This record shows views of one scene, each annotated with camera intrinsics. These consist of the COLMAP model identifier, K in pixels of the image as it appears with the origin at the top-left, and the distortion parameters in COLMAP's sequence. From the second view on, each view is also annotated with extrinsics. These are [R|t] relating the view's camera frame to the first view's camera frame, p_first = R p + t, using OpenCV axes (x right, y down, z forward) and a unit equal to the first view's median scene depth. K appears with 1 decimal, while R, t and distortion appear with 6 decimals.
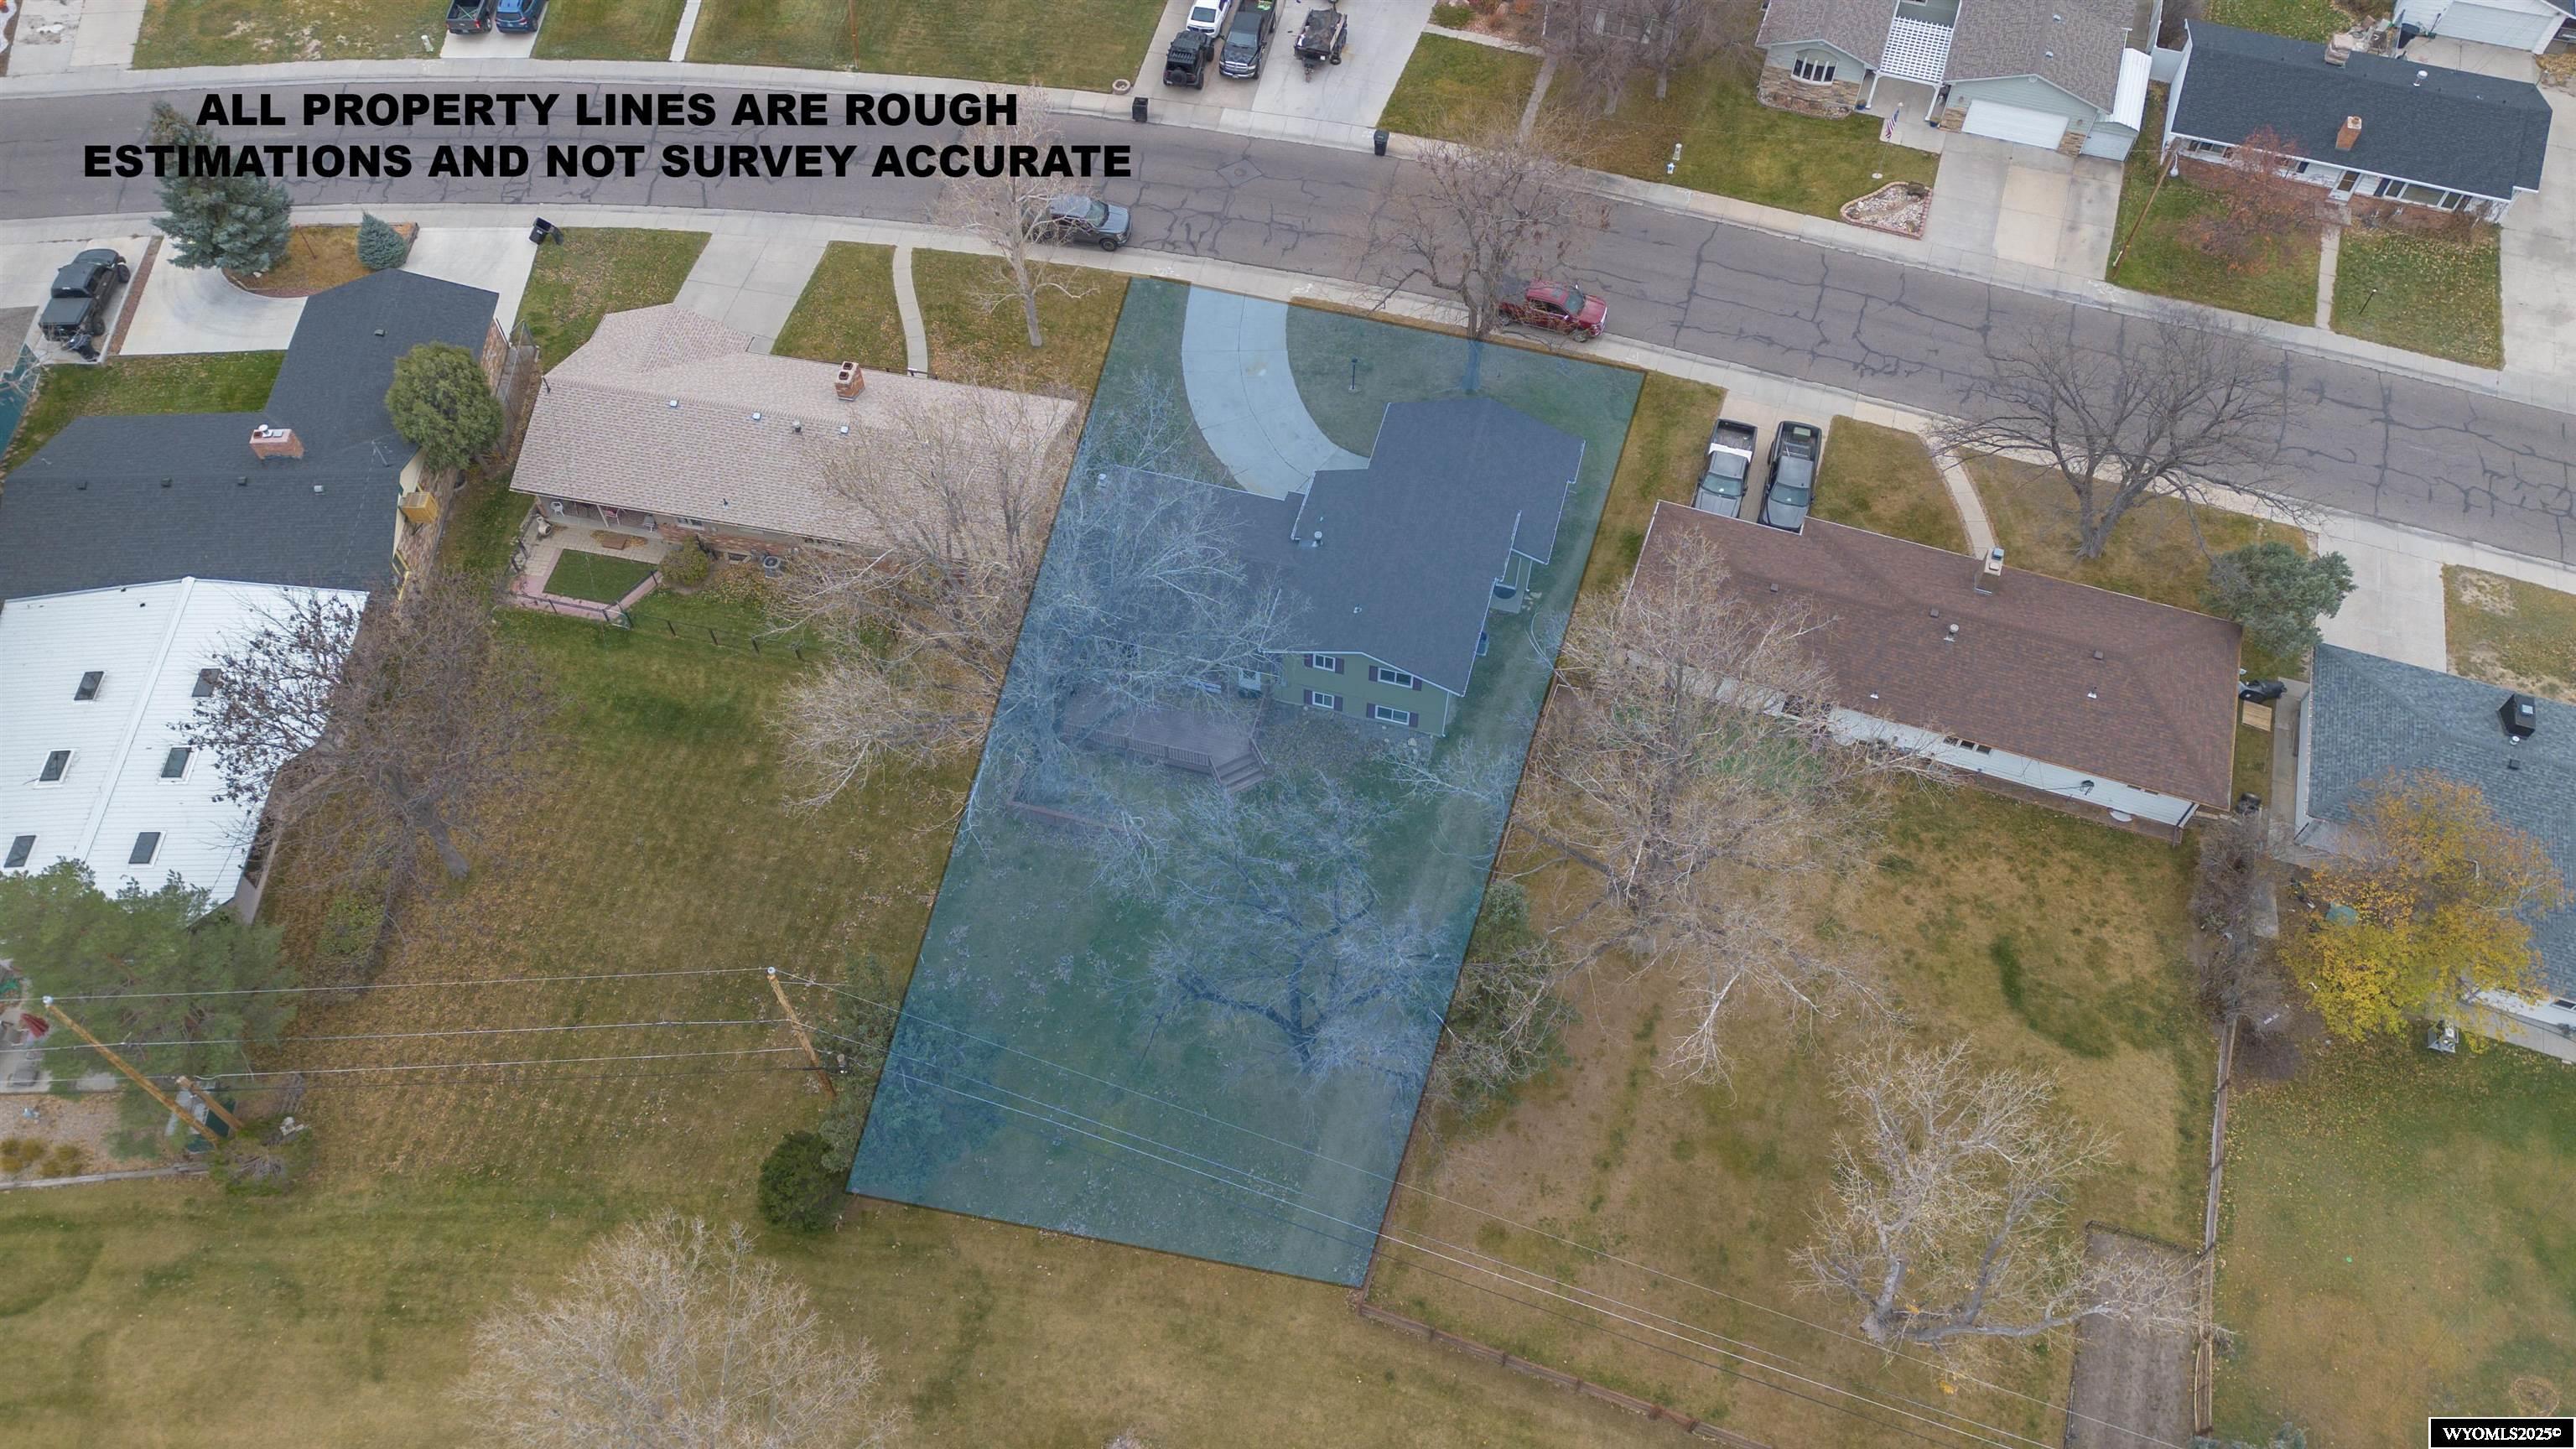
lens RADIAL K [[1812.0, 0, 1289.5], [0, 1812.0, 717.1], [0, 0, 1]] dist [0.076167, -0.075725]
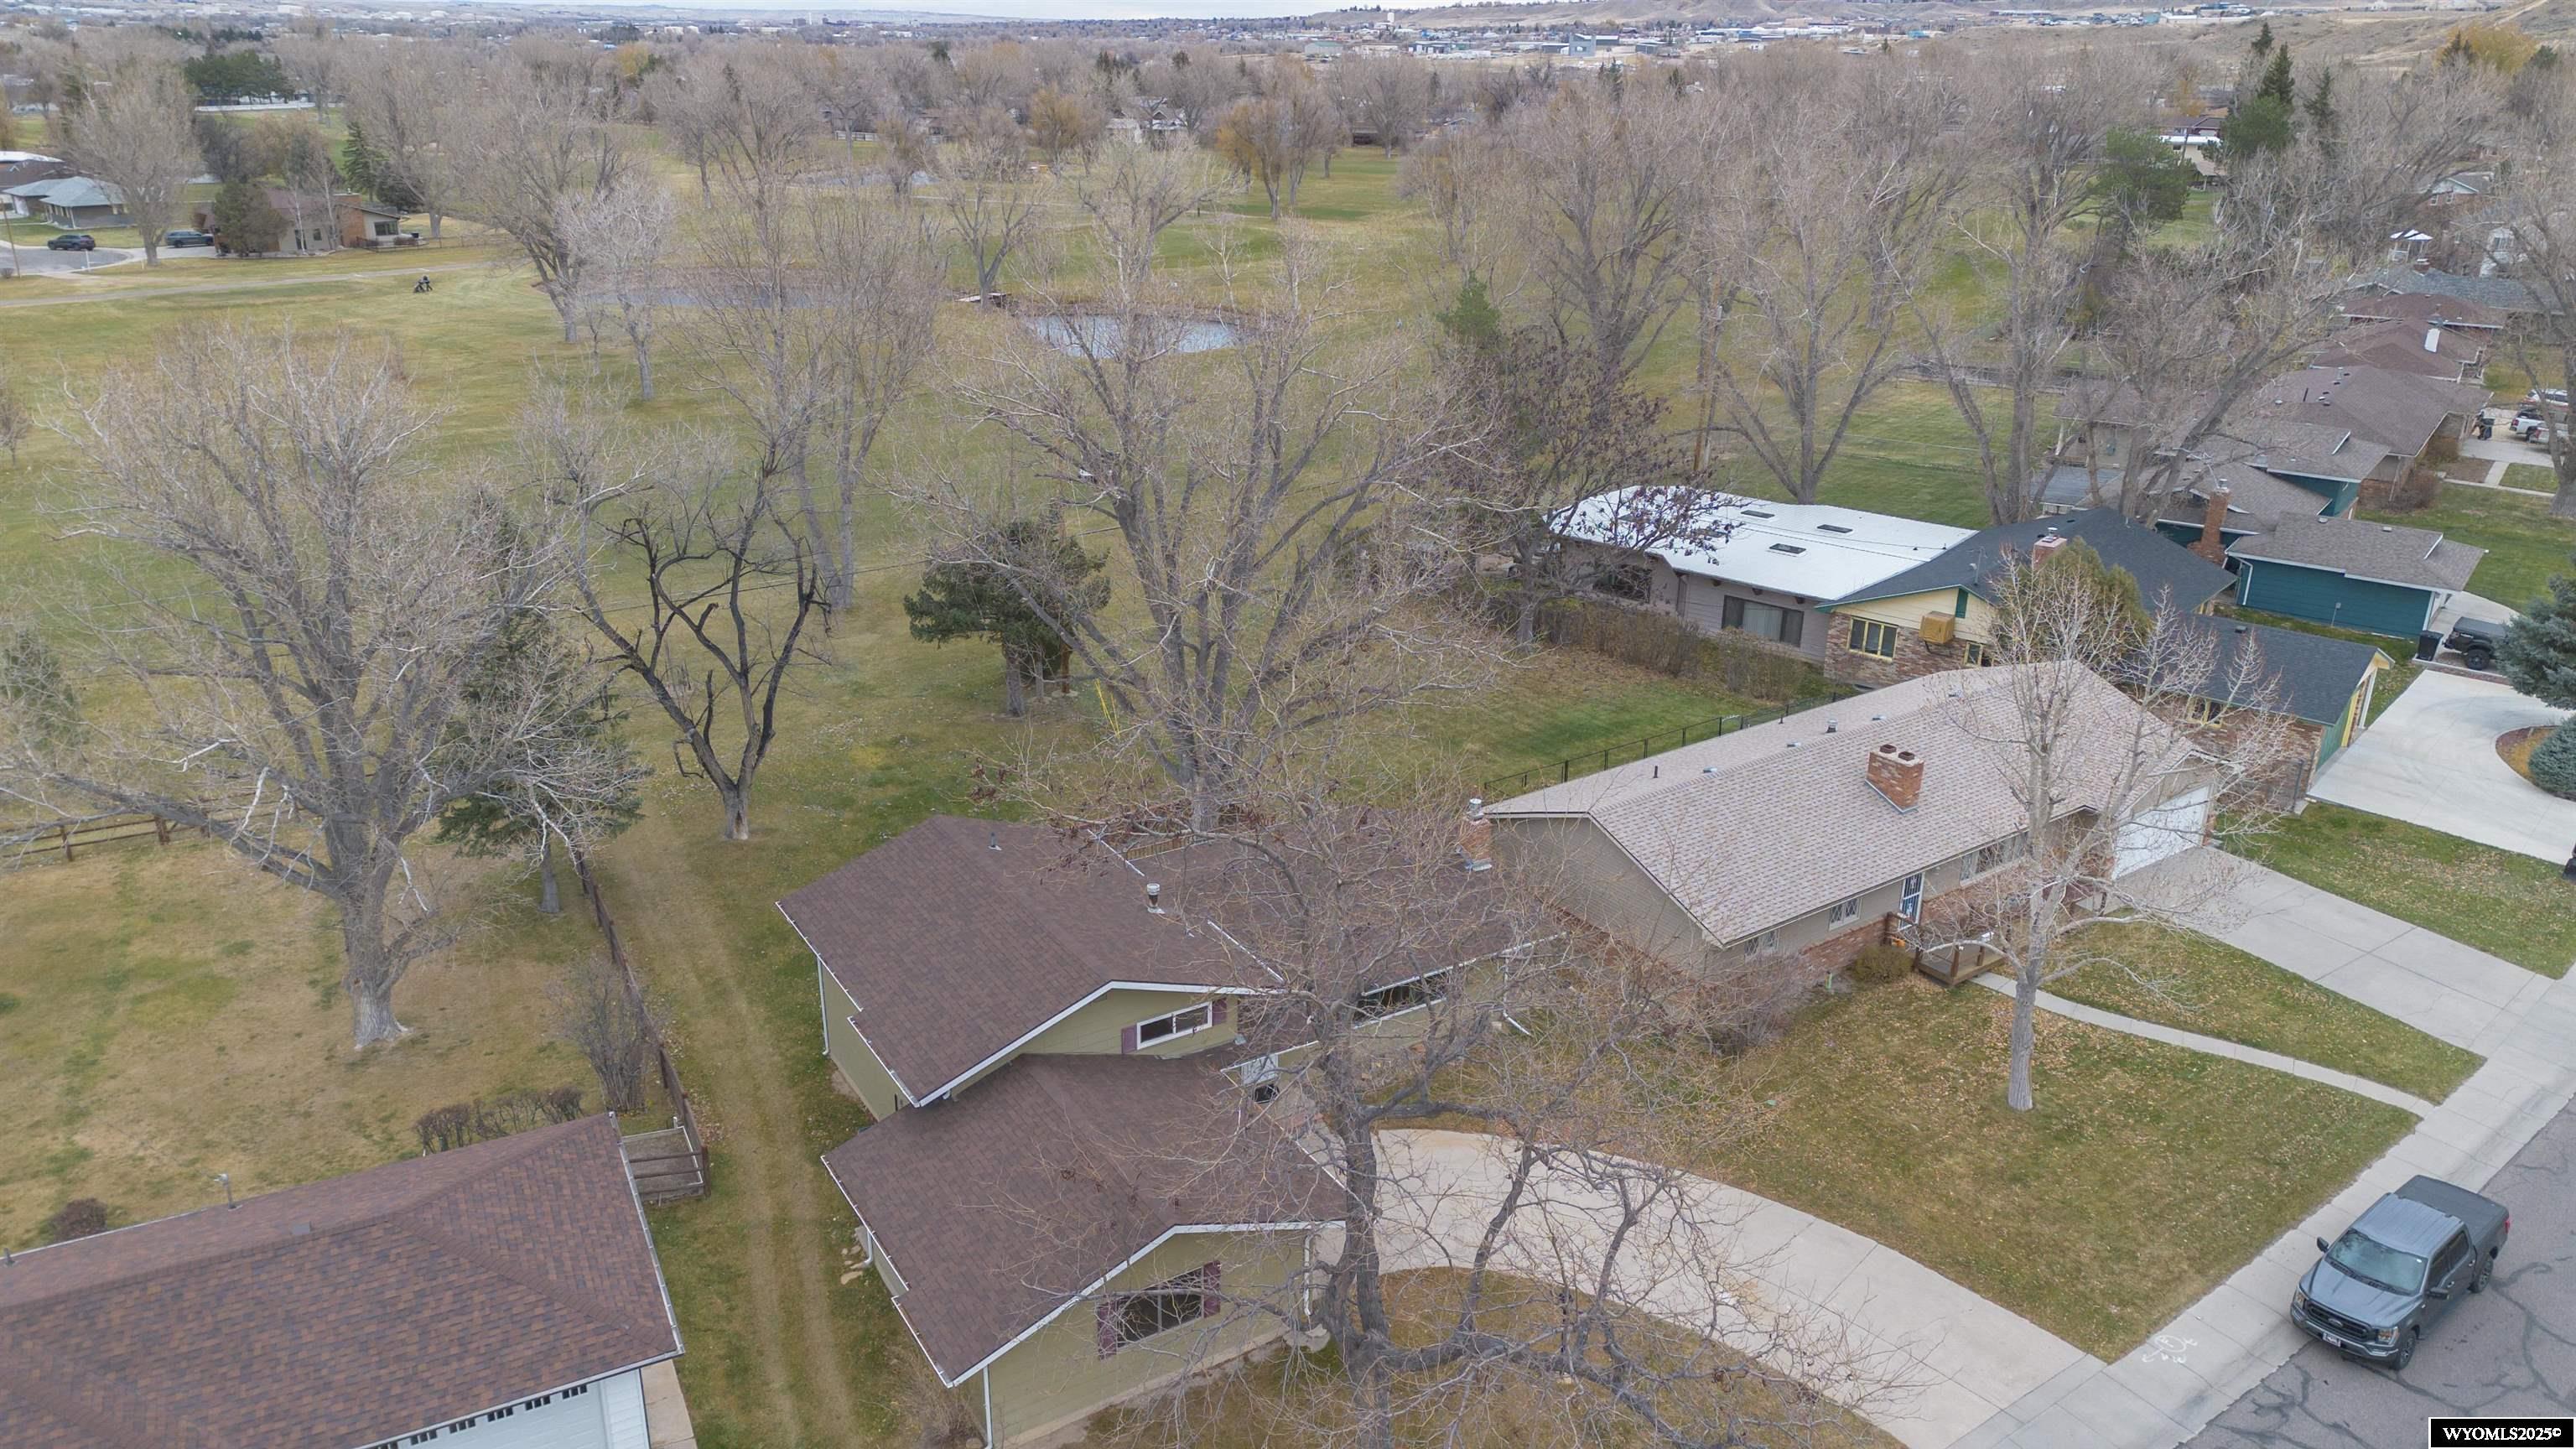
lens RADIAL K [[1812.0, 0, 1289.5], [0, 1812.0, 717.1], [0, 0, 1]] dist [0.076167, -0.075725]
pose [[-0.682508, 0.251934, -0.686084, 0.318138], [-0.605168, 0.331564, 0.723766, -0.485295], [0.409822, 0.909172, -0.073833, 0.858279]]
